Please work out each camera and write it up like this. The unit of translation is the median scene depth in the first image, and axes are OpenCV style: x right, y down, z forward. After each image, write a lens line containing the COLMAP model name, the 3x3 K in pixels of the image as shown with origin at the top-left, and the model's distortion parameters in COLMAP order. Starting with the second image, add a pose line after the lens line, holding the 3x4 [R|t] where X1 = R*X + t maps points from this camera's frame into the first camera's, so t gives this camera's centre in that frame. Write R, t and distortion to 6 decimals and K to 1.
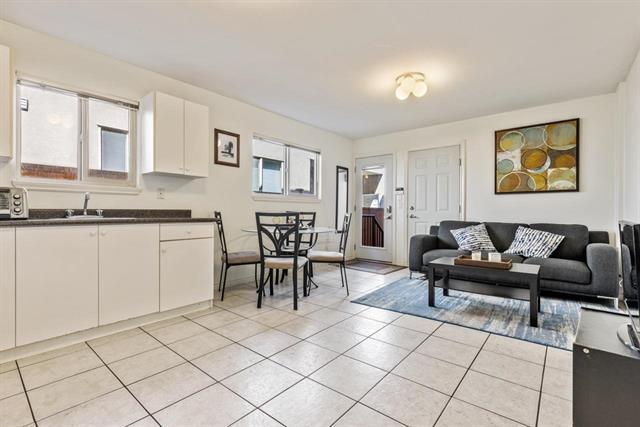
lens RADIAL K [[292.9, 0, 321.5], [0, 292.9, 213.4], [0, 0, 1]] dist [0.011536, -0.000722]
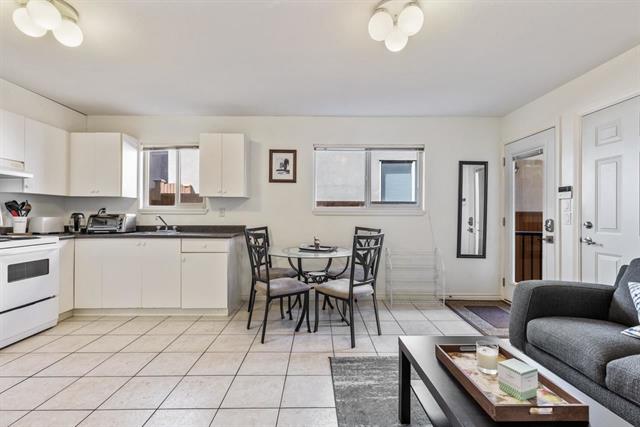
lens RADIAL K [[292.9, 0, 319.5], [0, 292.9, 214.7], [0, 0, 1]] dist [0.011536, -0.000722]
pose [[0.646143, -0.002403, -0.763213, 0.559235], [-0.003168, 0.999978, -0.005831, -0.044290], [0.763210, 0.006186, 0.646121, 0.437566]]
